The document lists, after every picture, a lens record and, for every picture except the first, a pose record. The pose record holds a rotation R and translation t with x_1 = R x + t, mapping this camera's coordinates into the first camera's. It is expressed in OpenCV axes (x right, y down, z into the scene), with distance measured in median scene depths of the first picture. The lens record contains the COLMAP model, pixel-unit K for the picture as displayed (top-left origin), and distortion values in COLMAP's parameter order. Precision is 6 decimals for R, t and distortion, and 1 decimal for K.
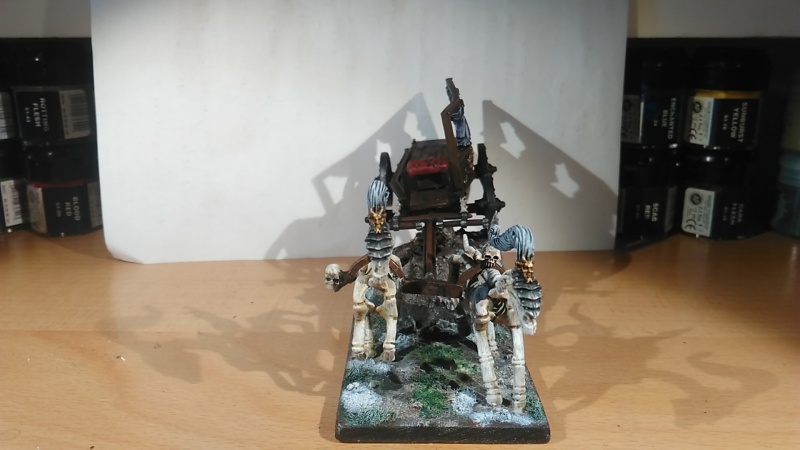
lens RADIAL K [[689.9, 0, 400.0], [0, 689.9, 225.0], [0, 0, 1]] dist [0.194632, -0.347217]
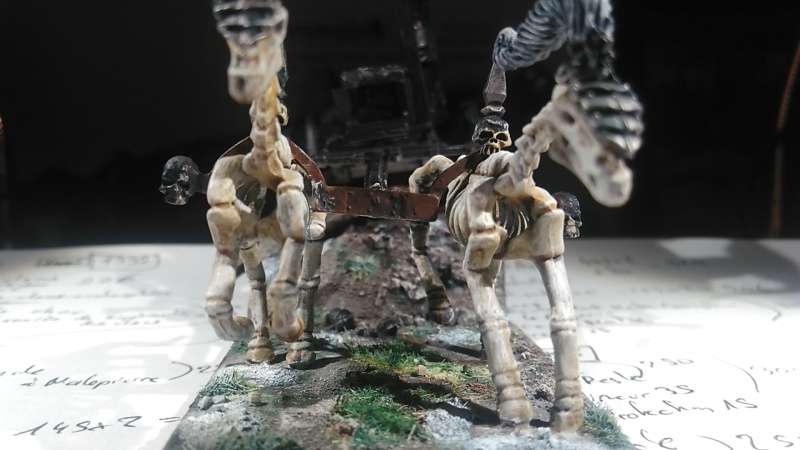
lens RADIAL K [[689.9, 0, 400.0], [0, 689.9, 225.0], [0, 0, 1]] dist [0.194632, -0.347217]
pose [[0.998019, -0.001373, 0.062899, 0.018095], [0.013440, 0.981338, -0.191823, 0.125525], [-0.061462, 0.192288, 0.979412, 0.309870]]
